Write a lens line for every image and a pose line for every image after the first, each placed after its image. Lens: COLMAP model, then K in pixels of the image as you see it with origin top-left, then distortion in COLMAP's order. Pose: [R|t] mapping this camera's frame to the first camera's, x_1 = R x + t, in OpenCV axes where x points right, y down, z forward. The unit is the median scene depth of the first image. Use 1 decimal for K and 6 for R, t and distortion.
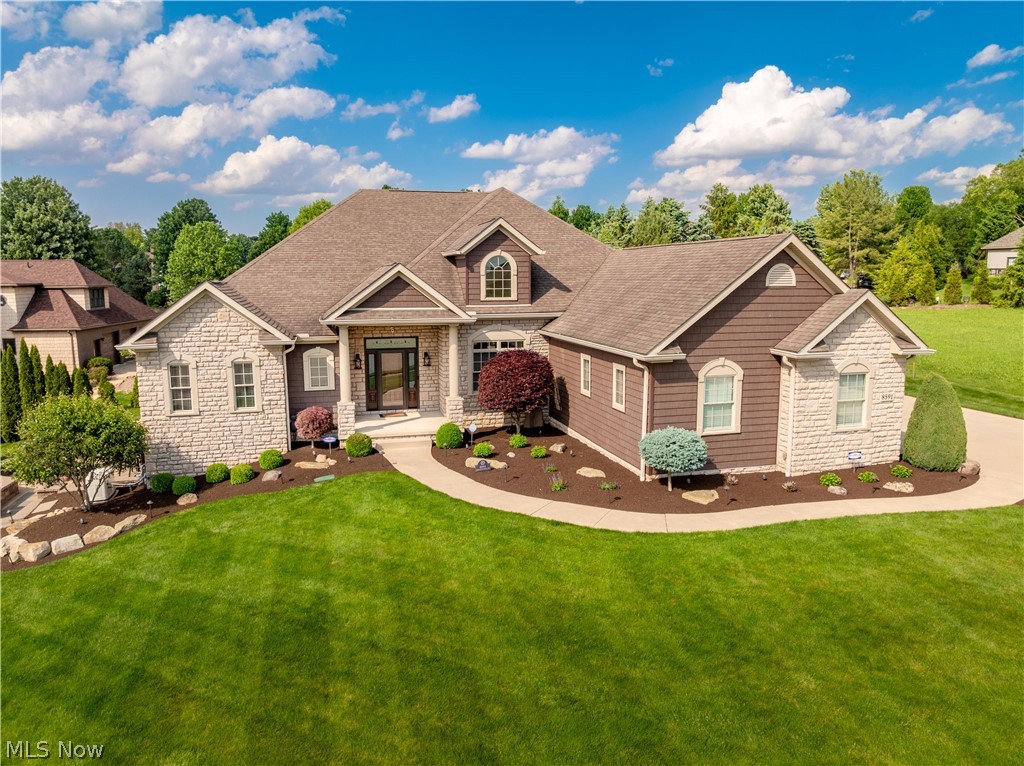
lens RADIAL K [[720.4, 0, 512.0], [0, 720.4, 383.0], [0, 0, 1]] dist [-0.037980, 0.002352]
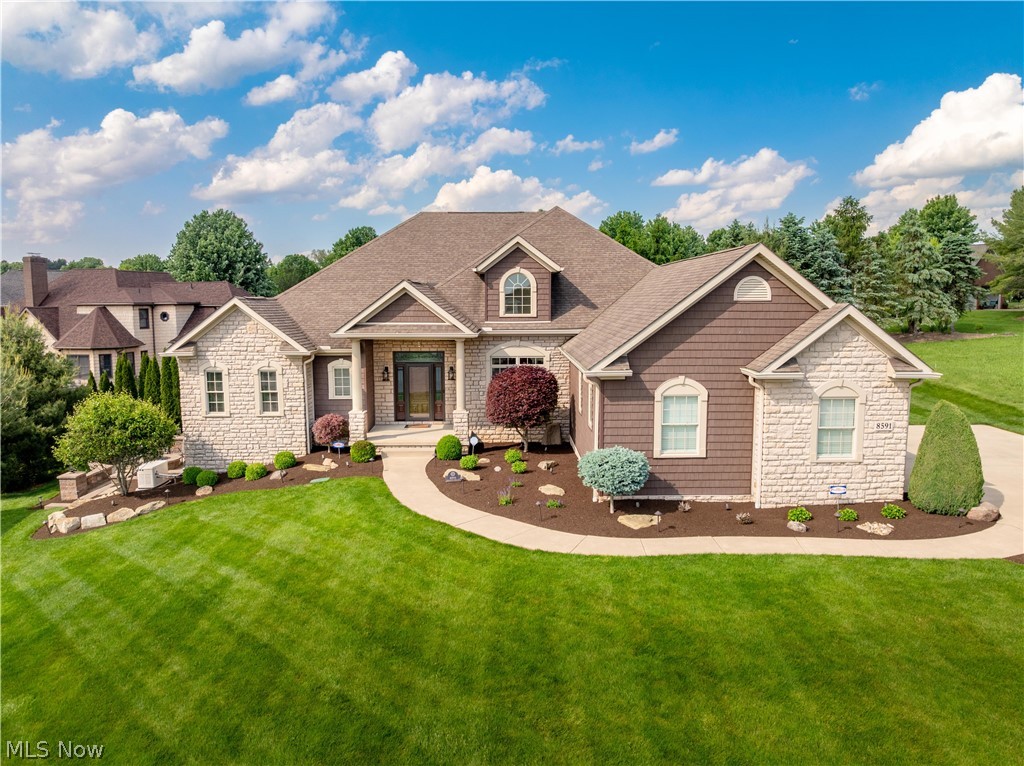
lens RADIAL K [[720.4, 0, 512.0], [0, 720.4, 383.0], [0, 0, 1]] dist [-0.037980, 0.002352]
pose [[0.967880, 0.028437, -0.249800, 0.306342], [-0.036277, 0.998981, -0.026836, 0.006988], [0.248782, 0.035036, 0.967926, 0.032630]]
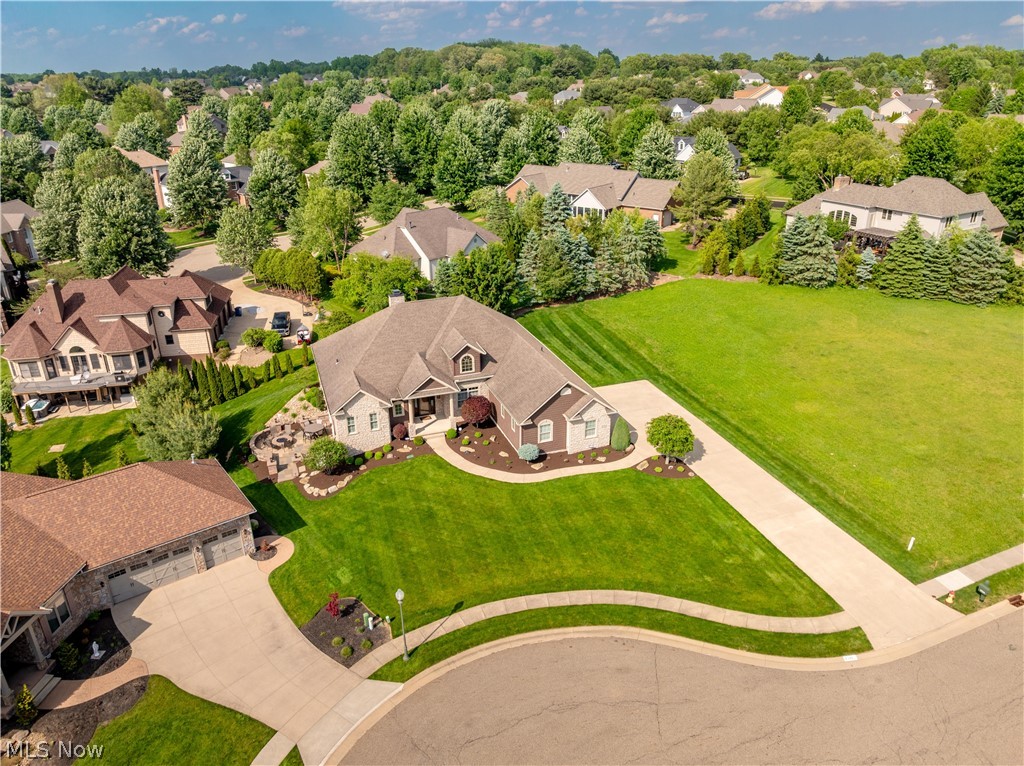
lens RADIAL K [[720.4, 0, 512.0], [0, 720.4, 383.0], [0, 0, 1]] dist [-0.037980, 0.002352]
pose [[0.996833, -0.039329, 0.069117, -0.050882], [0.019929, 0.964957, 0.261651, -0.957052], [-0.076985, -0.259445, 0.962685, -1.823916]]
